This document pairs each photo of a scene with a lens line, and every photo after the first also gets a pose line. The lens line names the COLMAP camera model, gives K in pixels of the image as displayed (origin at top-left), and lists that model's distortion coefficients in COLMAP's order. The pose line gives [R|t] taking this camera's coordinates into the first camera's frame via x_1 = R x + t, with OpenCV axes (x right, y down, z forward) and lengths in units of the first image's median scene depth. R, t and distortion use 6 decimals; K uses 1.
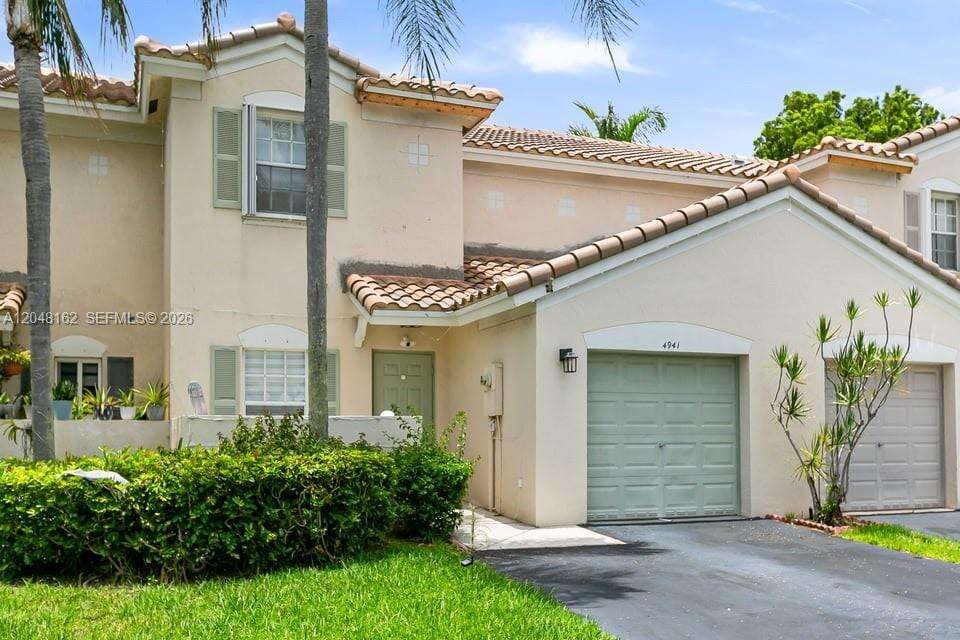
lens RADIAL K [[940.6, 0, 480.0], [0, 940.6, 340.7], [0, 0, 1]] dist [-0.006153, 0.000834]
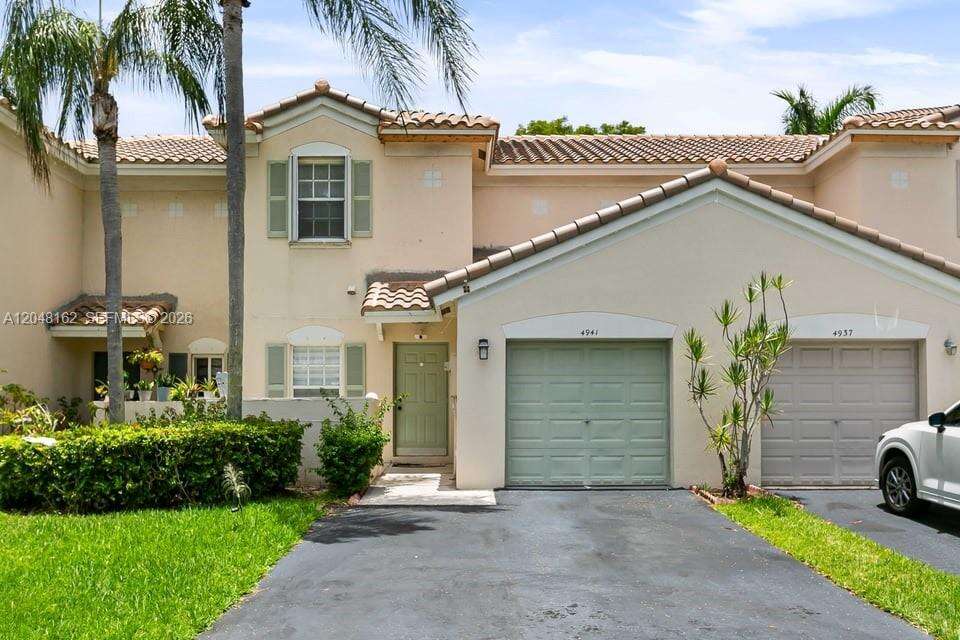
lens RADIAL K [[855.0, 0, 480.0], [0, 855.0, 320.0], [0, 0, 1]] dist [0.001141, -0.004522]
pose [[0.933689, -0.038726, -0.355985, 0.434181], [0.037286, 0.999245, -0.010910, -0.003866], [0.356139, -0.003087, 0.934428, -0.006529]]
